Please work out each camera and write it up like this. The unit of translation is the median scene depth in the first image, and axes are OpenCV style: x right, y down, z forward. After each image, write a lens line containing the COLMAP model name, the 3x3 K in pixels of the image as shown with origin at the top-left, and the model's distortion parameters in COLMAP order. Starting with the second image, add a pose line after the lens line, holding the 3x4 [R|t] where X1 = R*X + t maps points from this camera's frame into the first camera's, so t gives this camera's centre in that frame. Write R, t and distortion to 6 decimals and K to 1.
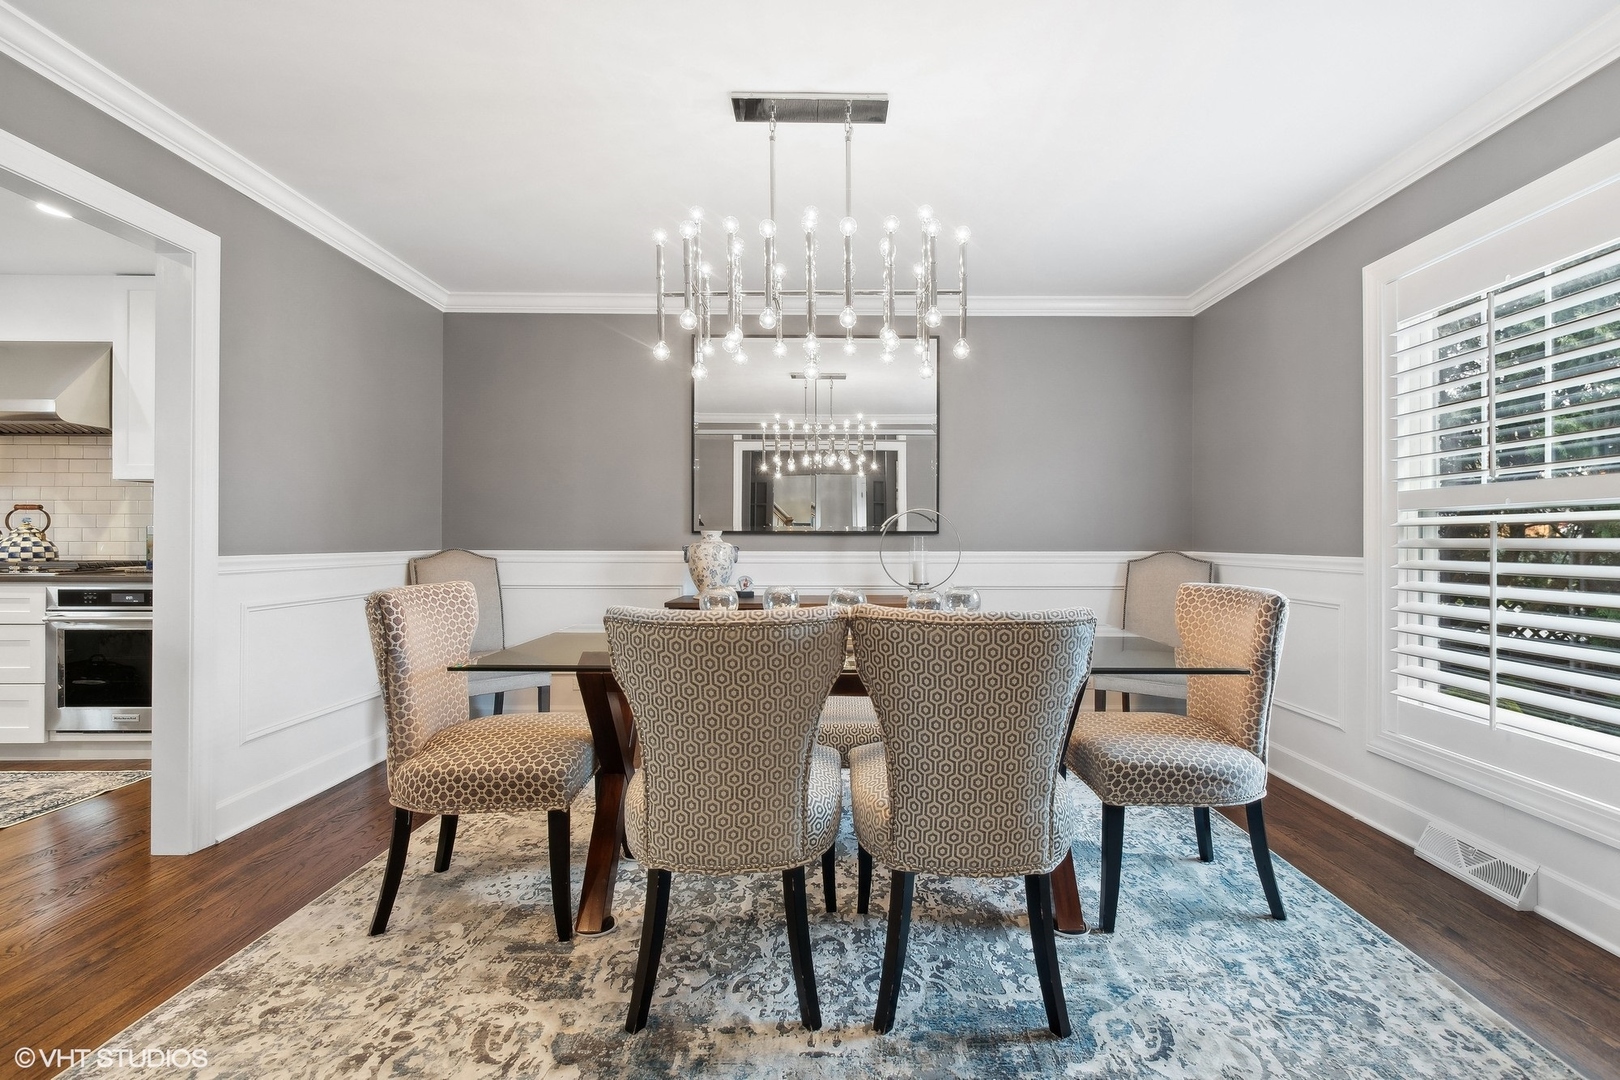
lens RADIAL K [[741.7, 0, 809.7], [0, 741.7, 542.1], [0, 0, 1]] dist [0.004500, 0.000072]
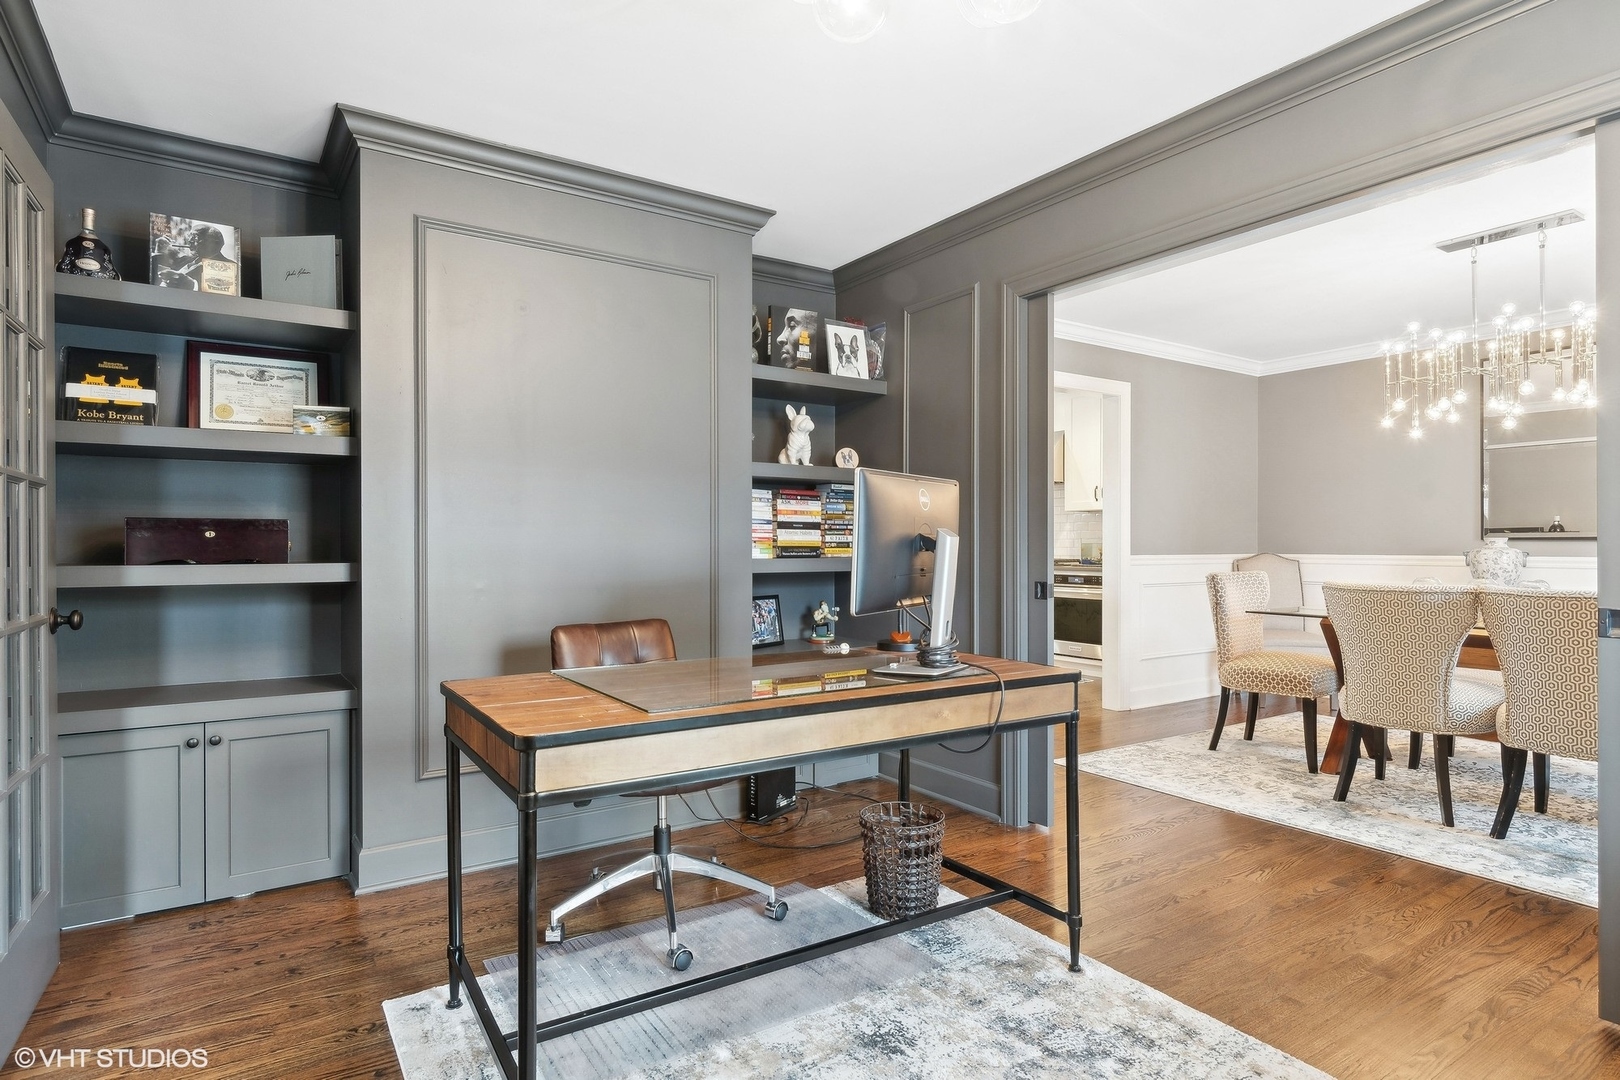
lens RADIAL K [[853.7, 0, 804.6], [0, 853.7, 550.0], [0, 0, 1]] dist [-0.027383, 0.002333]
pose [[0.560946, -0.002902, -0.827847, 0.528443], [0.001464, 0.999996, -0.002514, 0.007999], [0.827851, 0.000198, 0.560948, -0.906629]]
